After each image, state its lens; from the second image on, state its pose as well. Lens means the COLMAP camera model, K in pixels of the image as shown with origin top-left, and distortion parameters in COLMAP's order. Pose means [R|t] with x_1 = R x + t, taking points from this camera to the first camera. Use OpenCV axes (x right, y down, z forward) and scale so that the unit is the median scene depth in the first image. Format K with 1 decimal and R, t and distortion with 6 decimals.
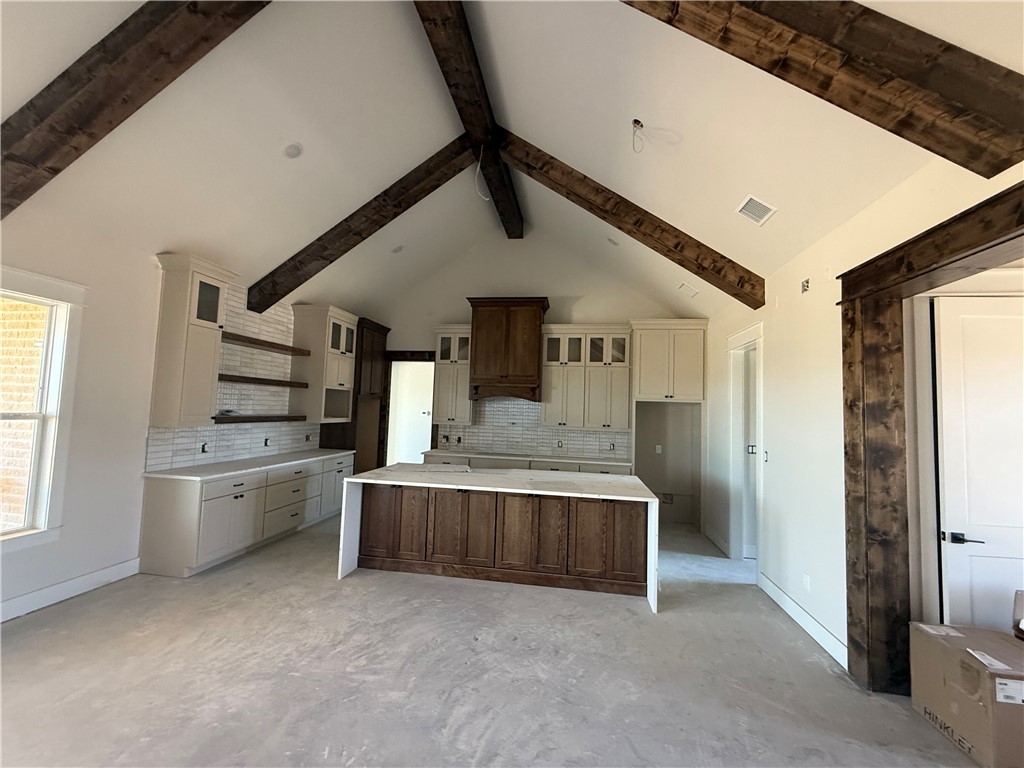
lens RADIAL K [[407.6, 0, 508.8], [0, 407.6, 382.9], [0, 0, 1]] dist [-0.003069, 0.000709]
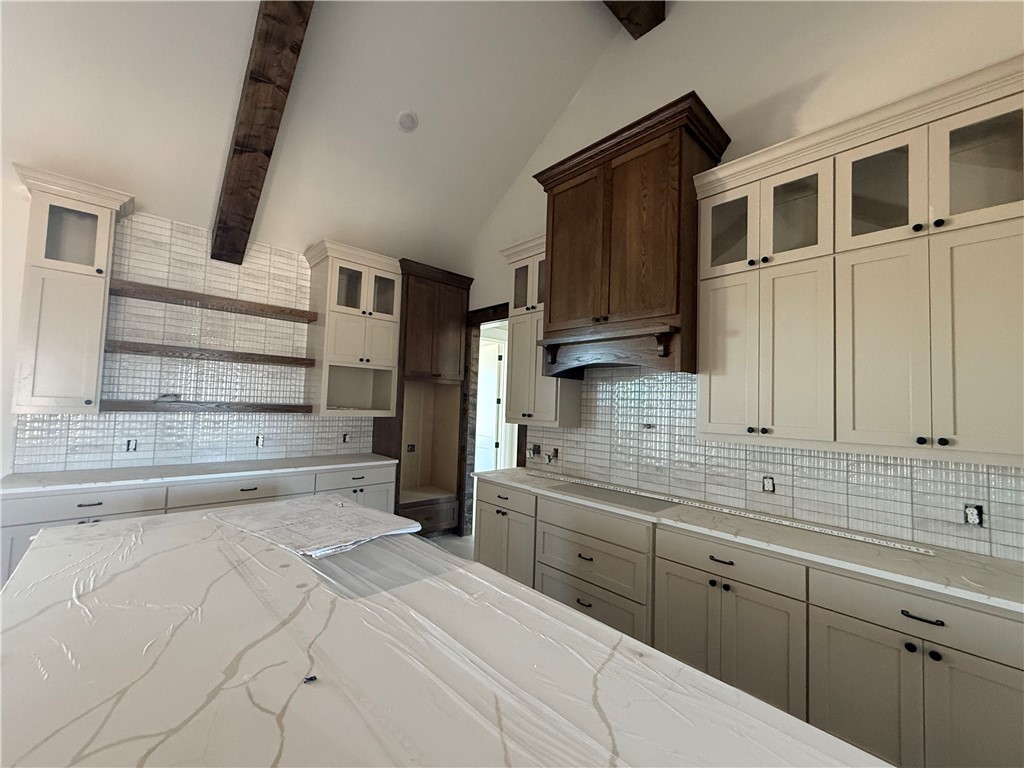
lens RADIAL K [[407.6, 0, 509.4], [0, 407.6, 383.9], [0, 0, 1]] dist [-0.003069, 0.000709]
pose [[0.793592, -0.036814, -0.607335, 0.219256], [0.032283, 0.999310, -0.018389, 0.075263], [0.607593, -0.005013, 0.794233, 0.734777]]
